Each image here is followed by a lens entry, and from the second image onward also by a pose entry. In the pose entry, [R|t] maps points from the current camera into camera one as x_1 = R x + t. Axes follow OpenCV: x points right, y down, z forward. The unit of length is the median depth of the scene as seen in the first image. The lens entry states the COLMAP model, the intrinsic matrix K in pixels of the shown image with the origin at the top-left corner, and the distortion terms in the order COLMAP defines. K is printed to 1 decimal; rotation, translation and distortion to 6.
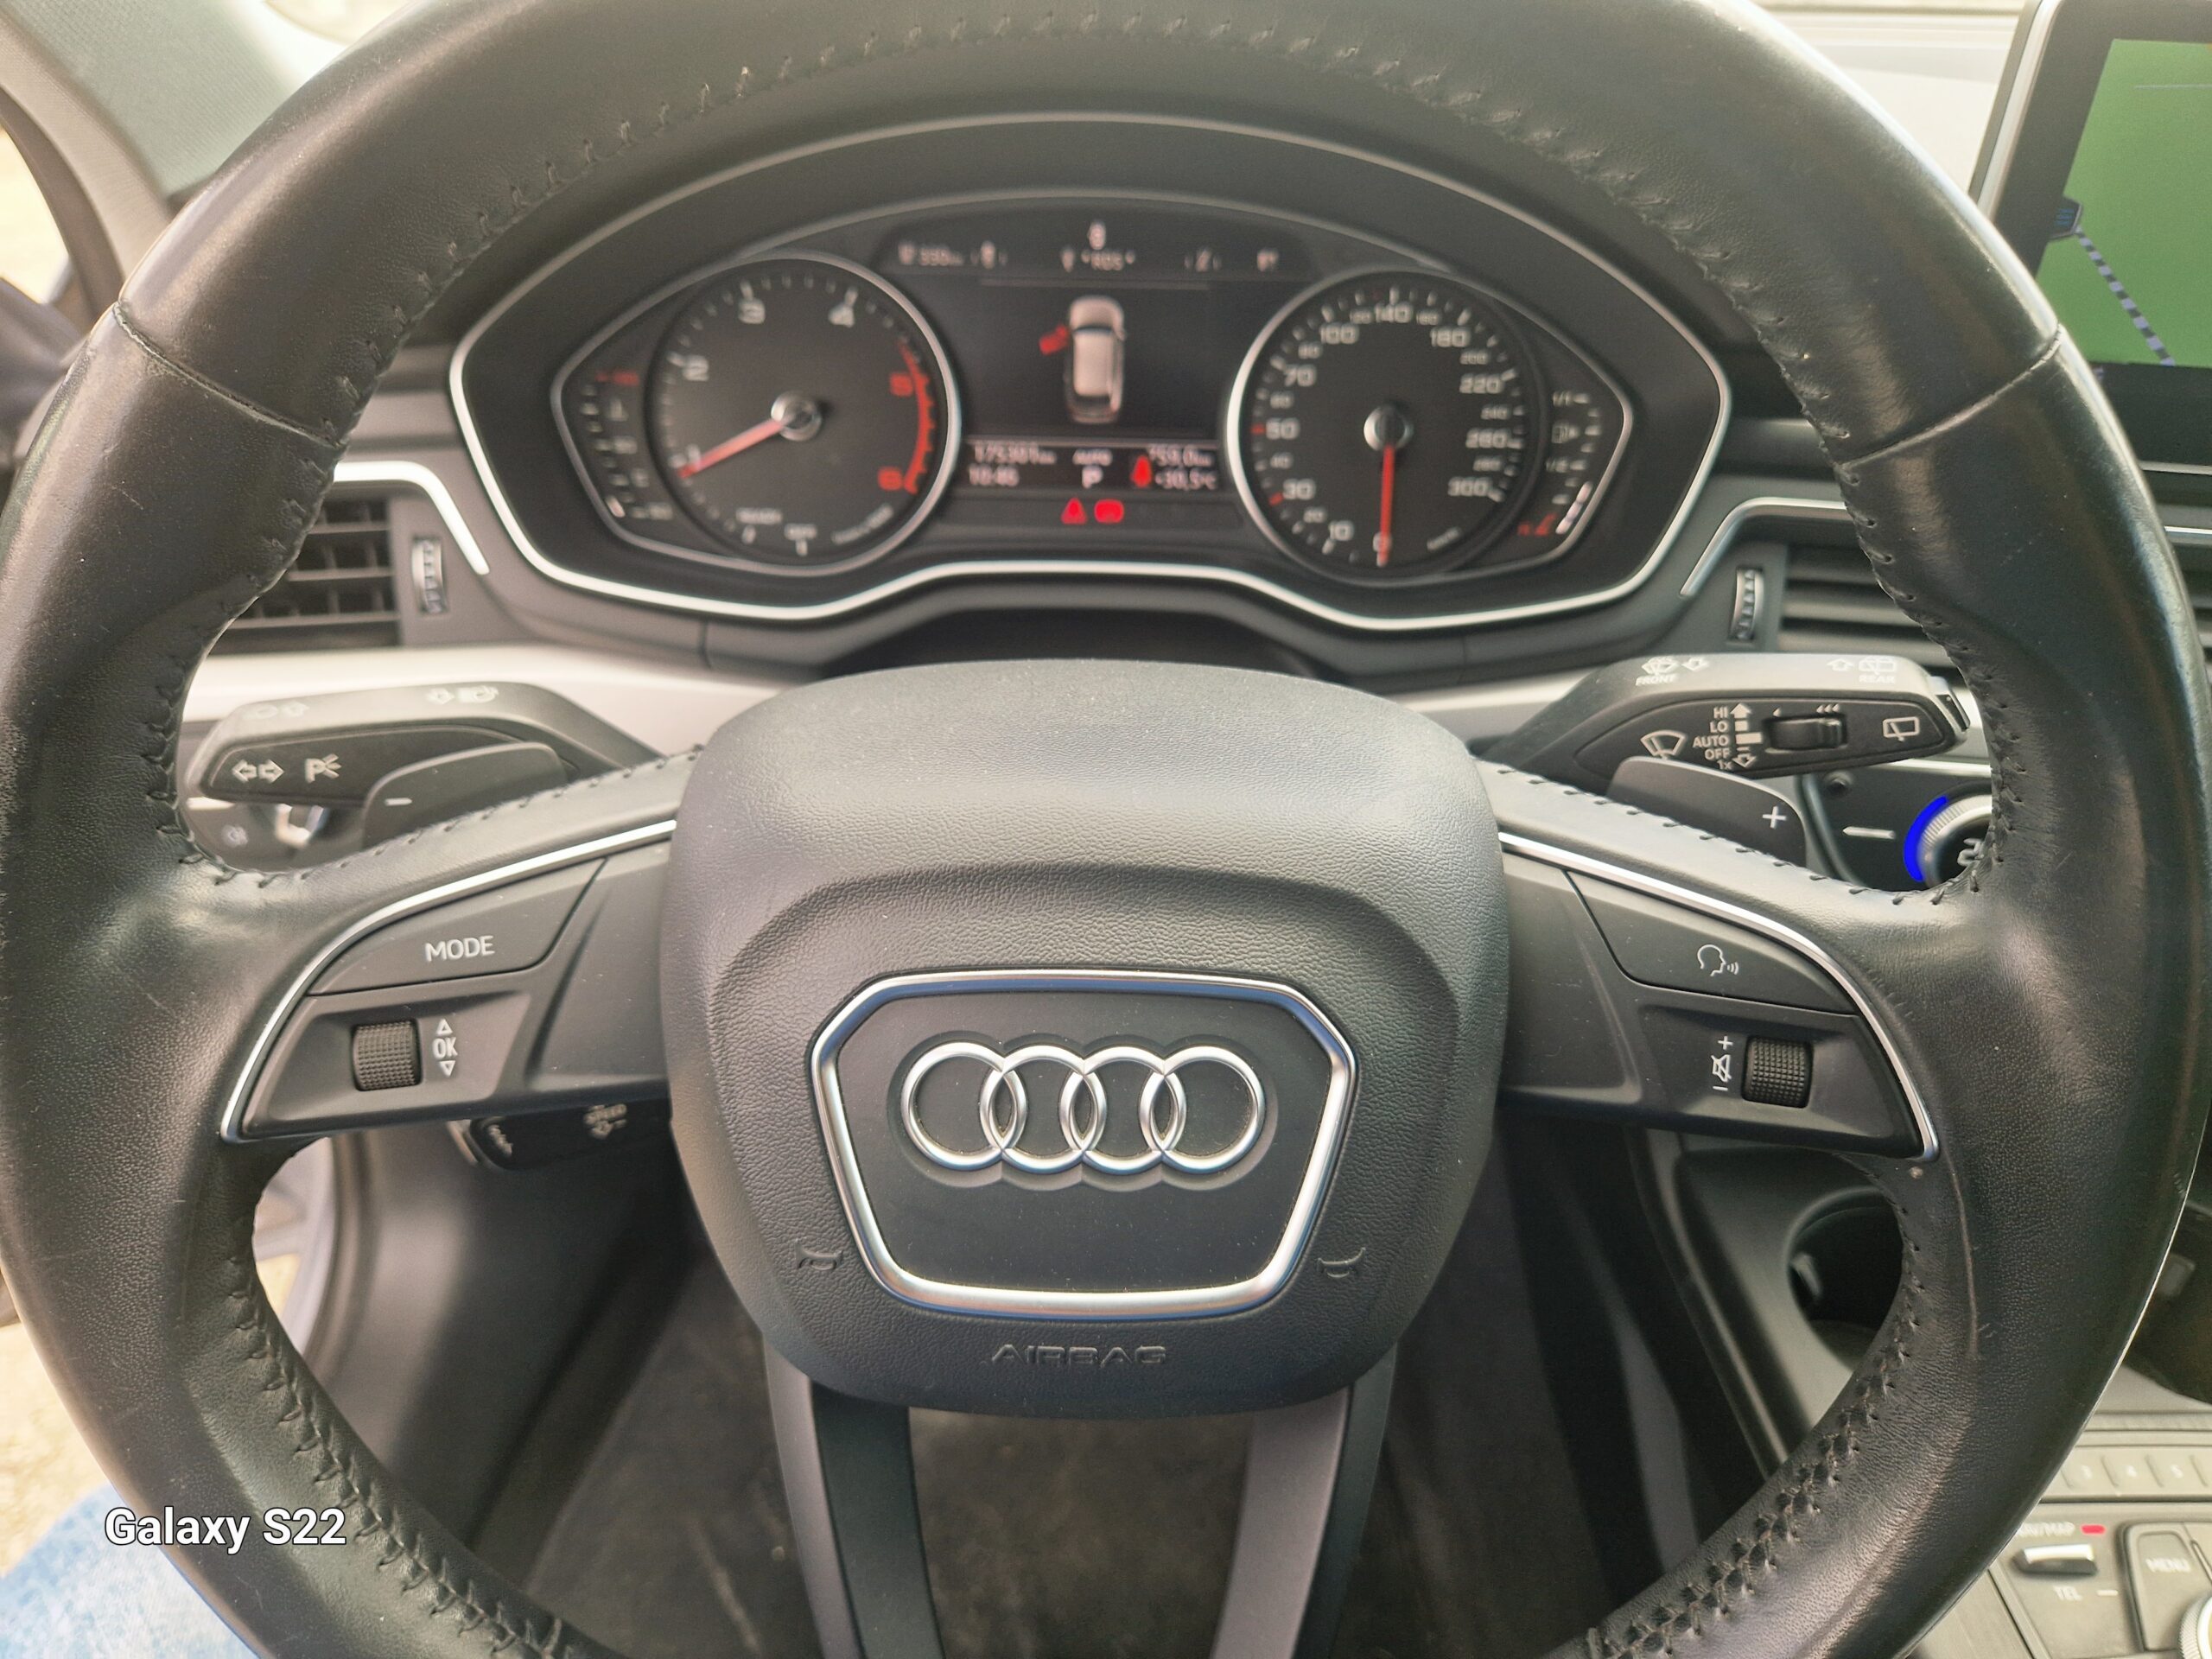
lens RADIAL K [[1478.7, 0, 1102.1], [0, 1478.7, 819.6], [0, 0, 1]] dist [0.031333, -0.027383]
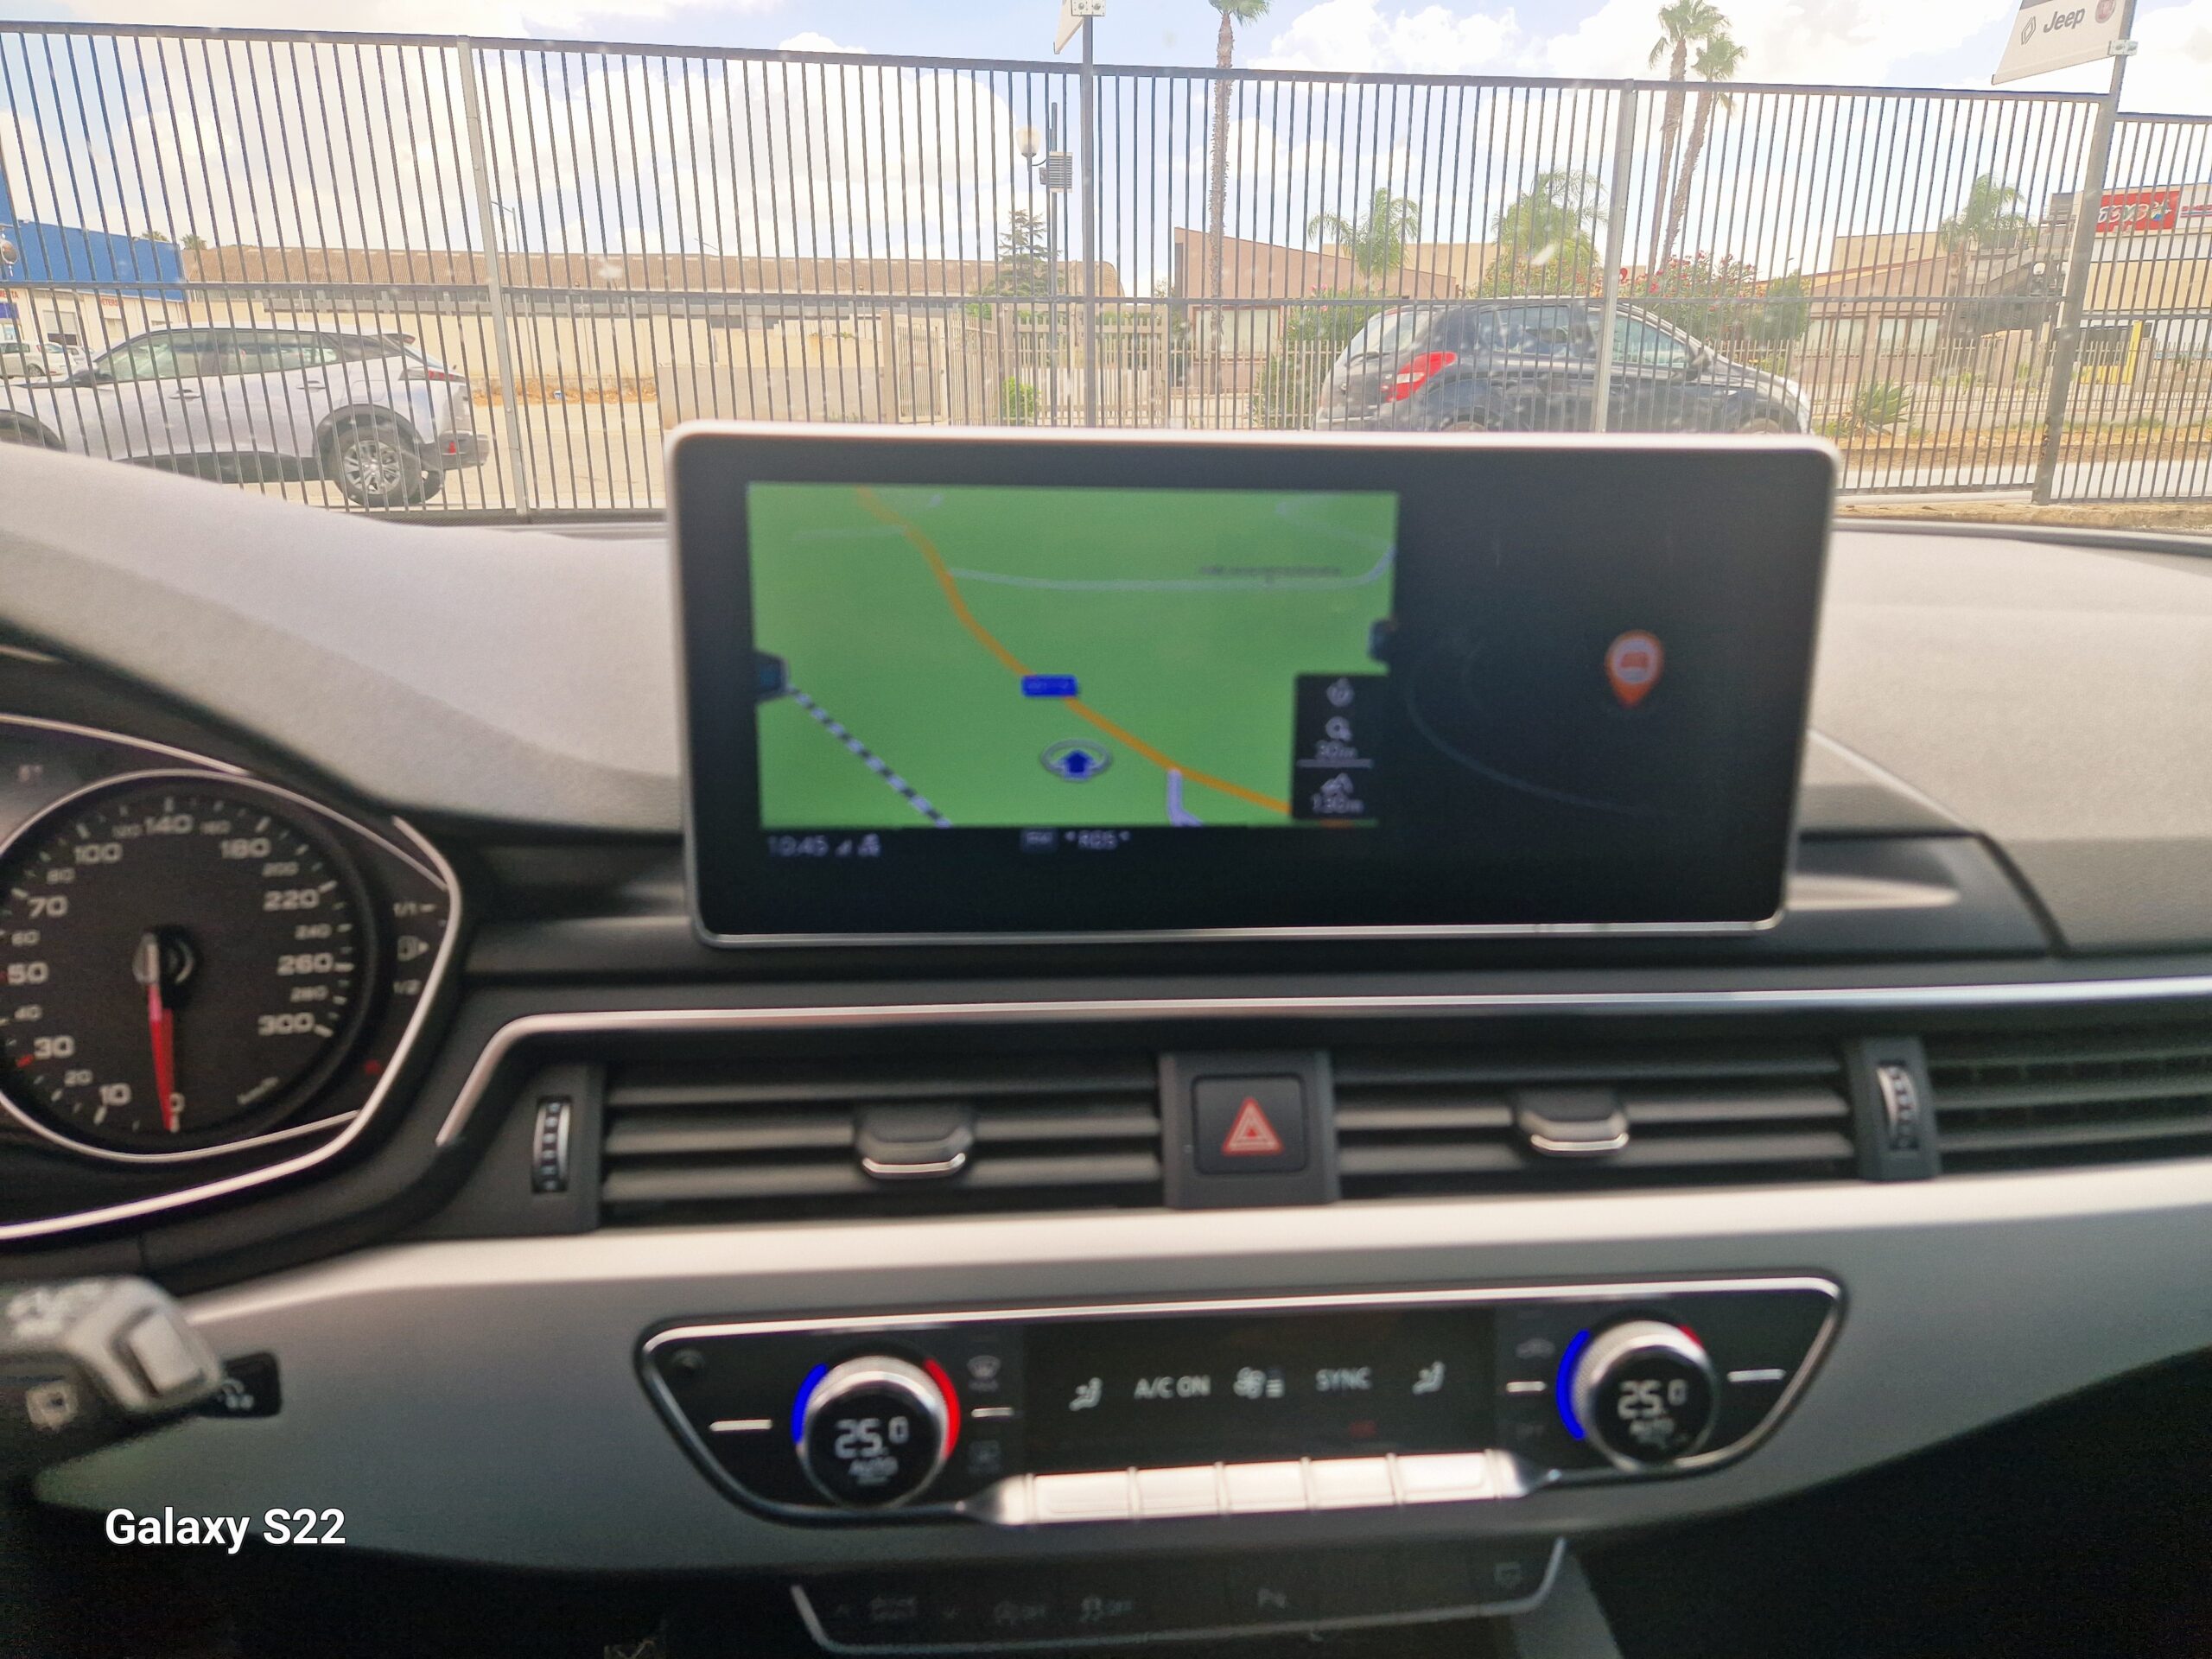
lens RADIAL K [[1478.7, 0, 1116.8], [0, 1478.7, 843.3], [0, 0, 1]] dist [0.031333, -0.027383]
pose [[0.978555, -0.071747, 0.193089, 0.539386], [0.126650, 0.948827, -0.289289, -0.028199], [-0.162453, 0.307540, 0.937565, 0.149178]]
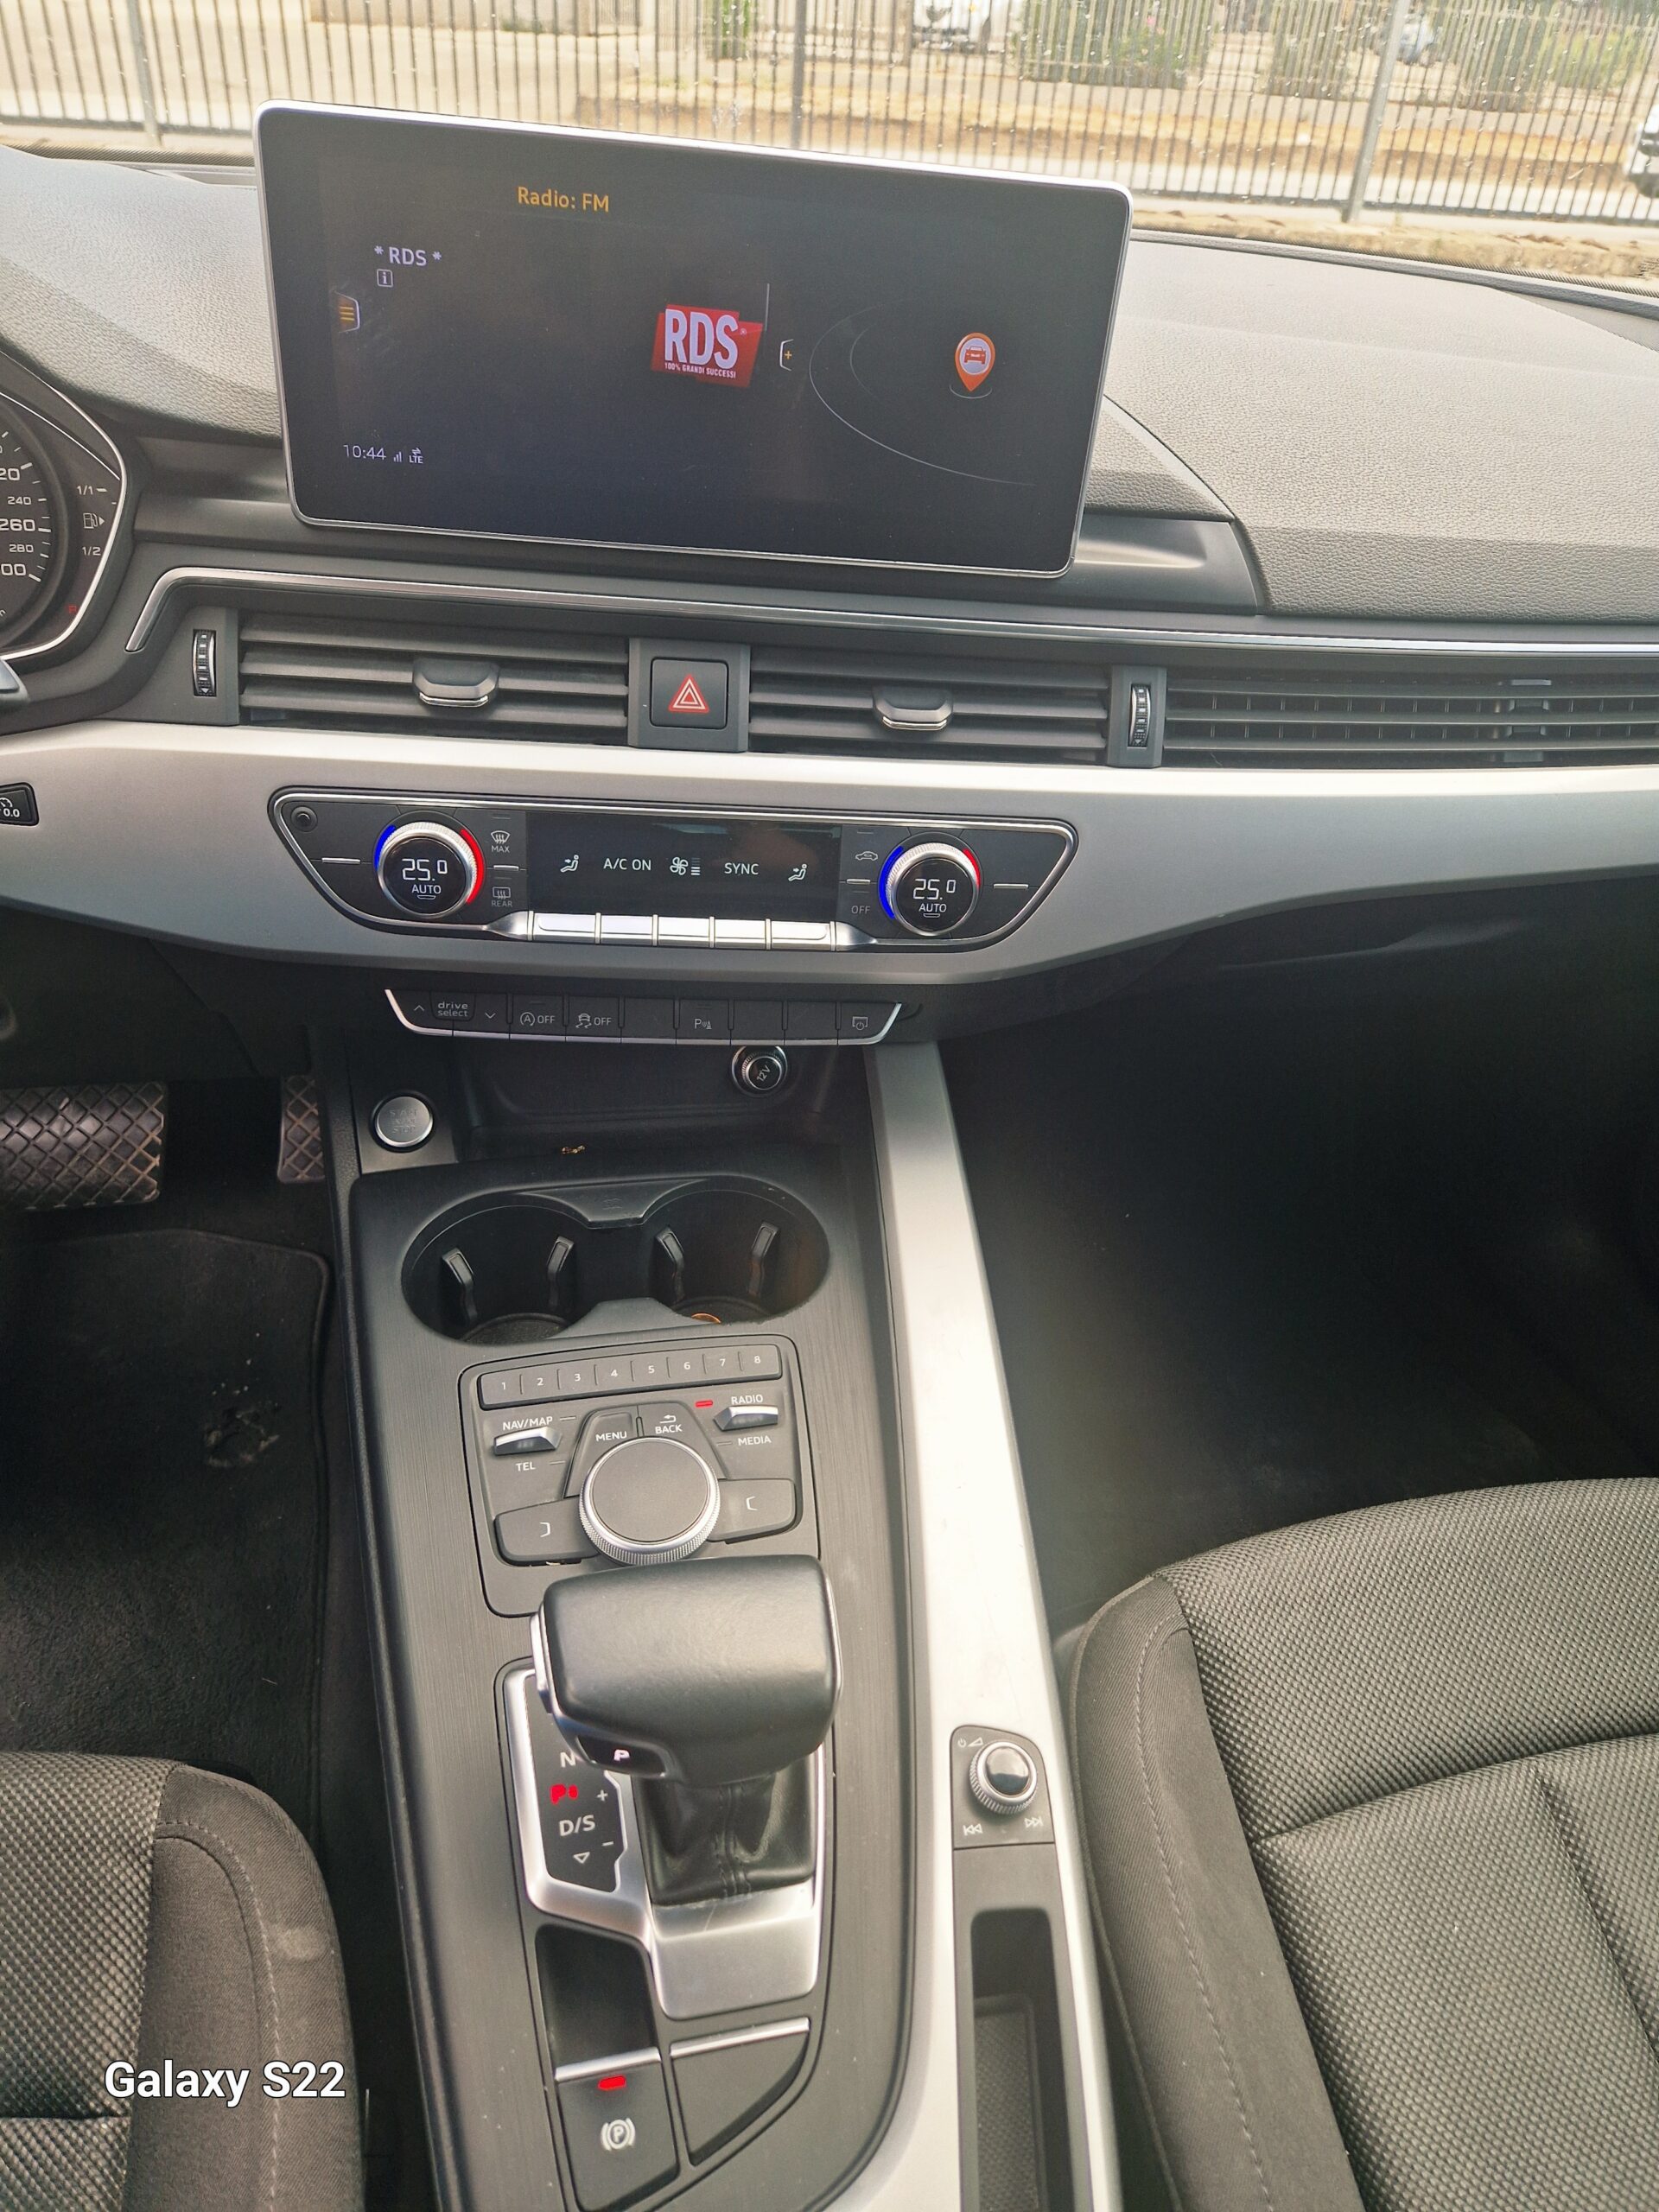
lens RADIAL K [[1478.7, 0, 819.1], [0, 1478.7, 1102.1], [0, 0, 1]] dist [0.031333, -0.027383]
pose [[0.980562, -0.065401, 0.184986, 0.613677], [0.058380, 0.997361, 0.043160, 0.161235], [-0.187321, -0.031522, 0.981793, -0.221638]]
